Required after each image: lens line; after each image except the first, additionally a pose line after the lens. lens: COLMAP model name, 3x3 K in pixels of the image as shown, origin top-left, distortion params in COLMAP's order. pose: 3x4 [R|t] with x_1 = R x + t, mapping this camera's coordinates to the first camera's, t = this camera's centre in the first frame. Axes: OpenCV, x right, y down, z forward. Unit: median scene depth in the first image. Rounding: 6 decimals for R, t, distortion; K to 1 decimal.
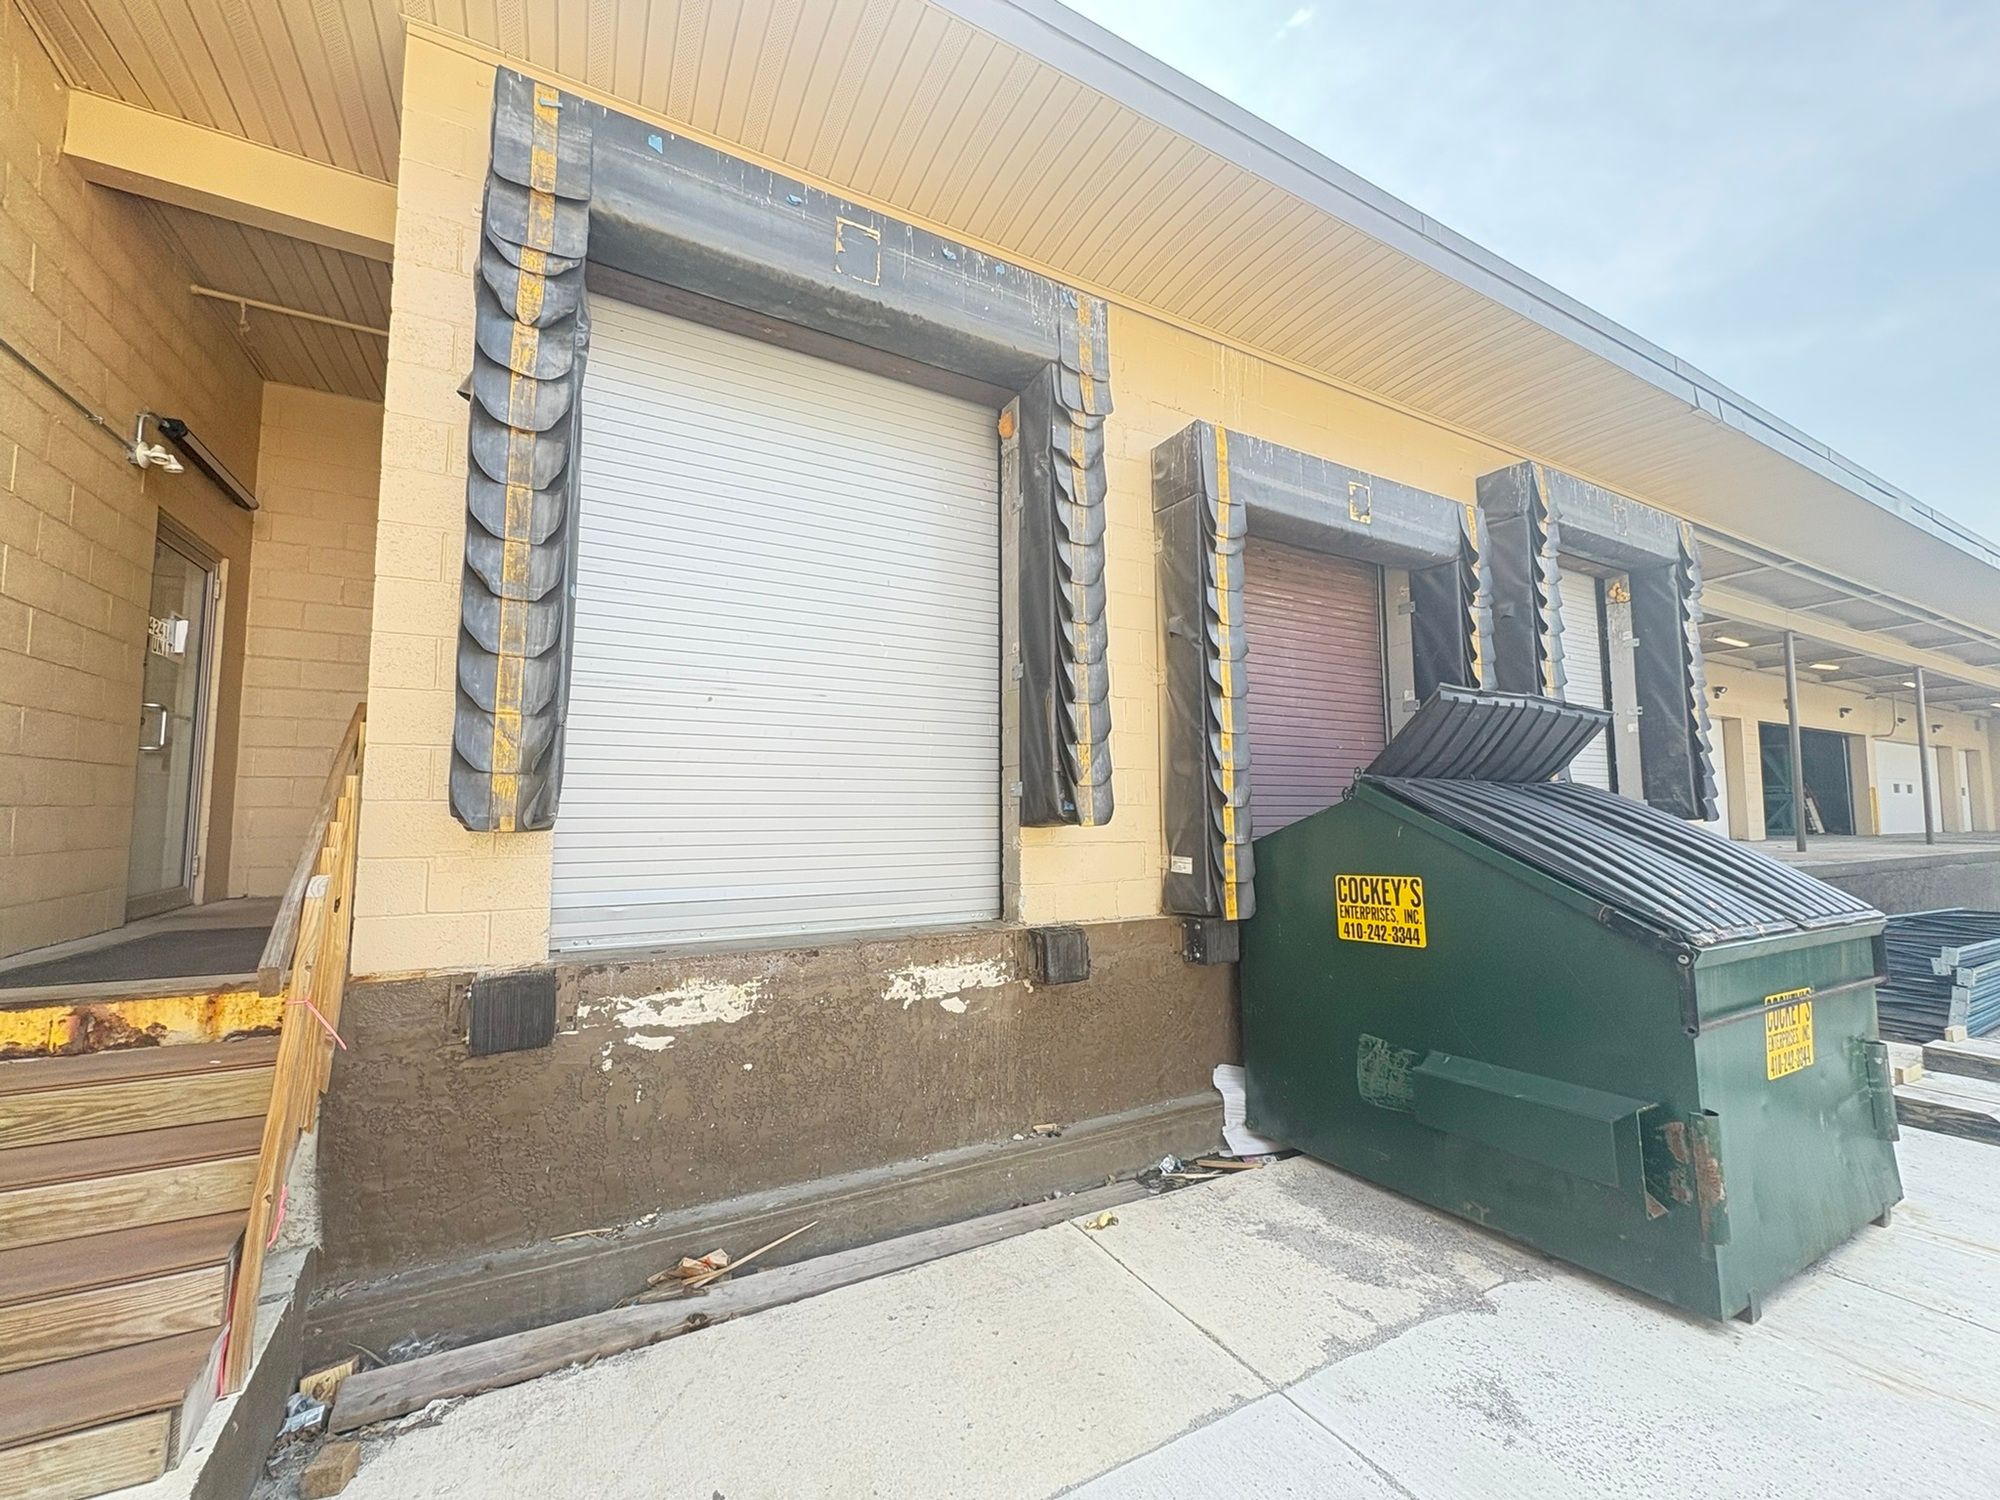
lens RADIAL K [[790.9, 0, 1000.0], [0, 790.9, 750.0], [0, 0, 1]] dist [0.000010, -0.000670]
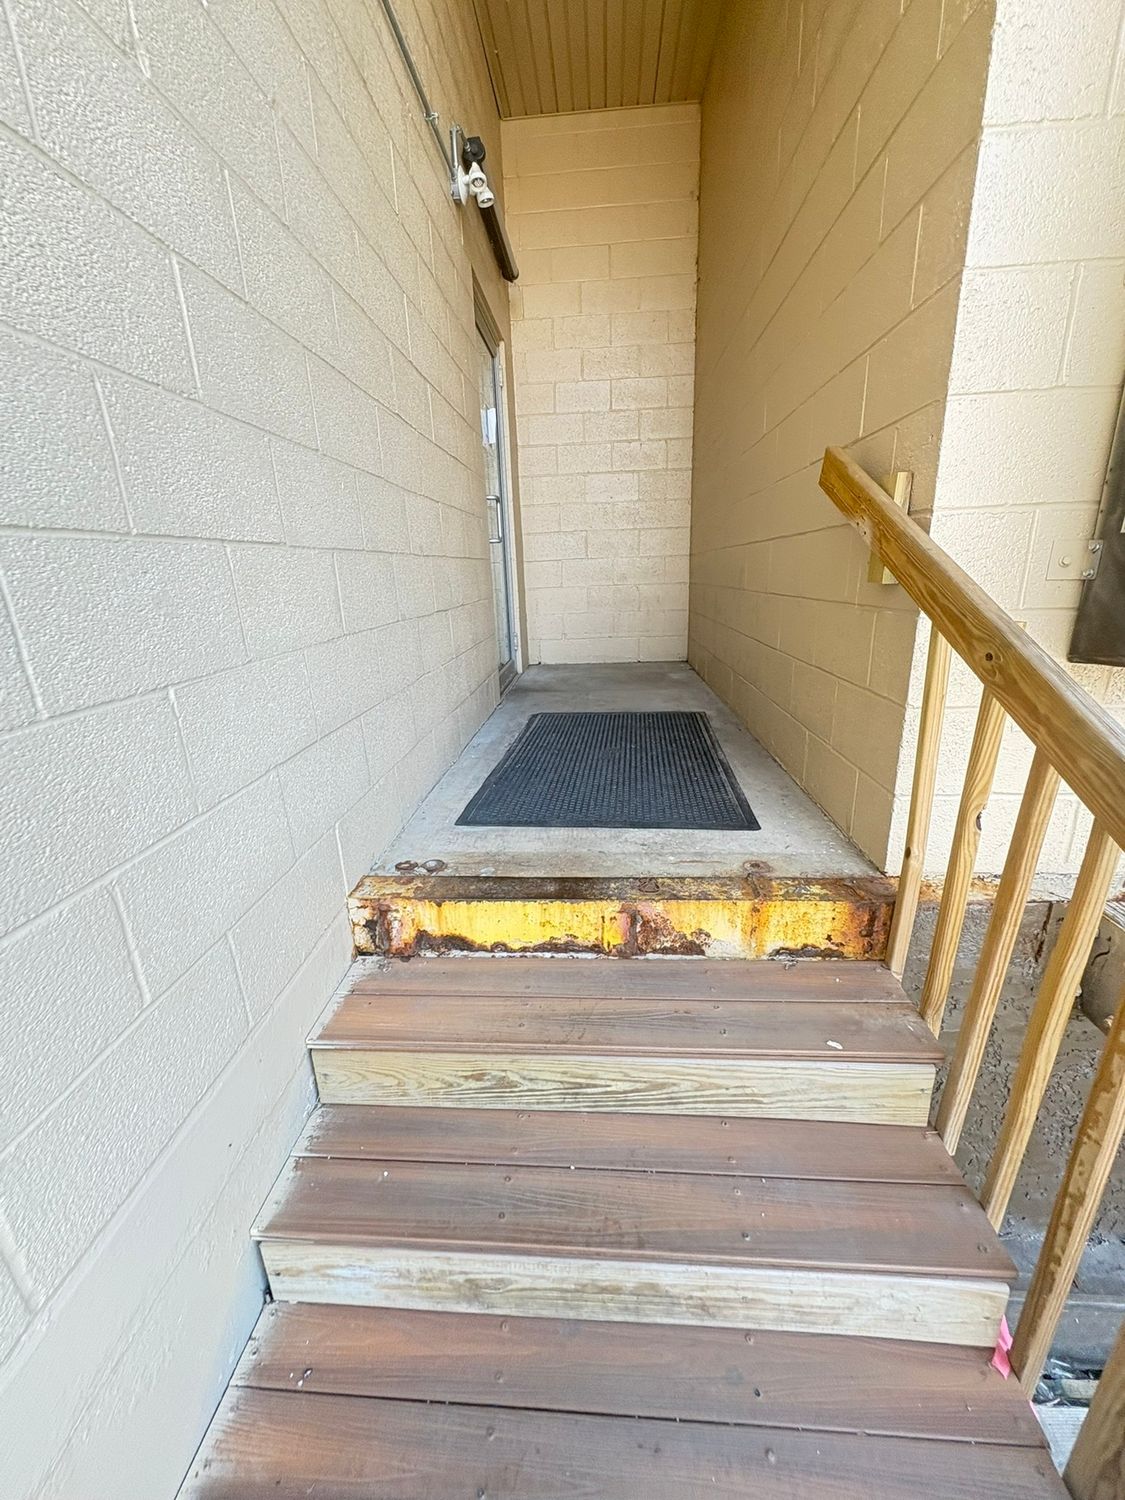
lens RADIAL K [[597.4, 0, 560.9], [0, 597.4, 747.5], [0, 0, 1]] dist [0.000181, -0.000018]
pose [[0.839559, 0.123279, -0.529096, -0.919926], [0.078855, 0.935946, 0.343200, -0.020336], [0.537515, -0.329859, 0.776061, 0.558237]]
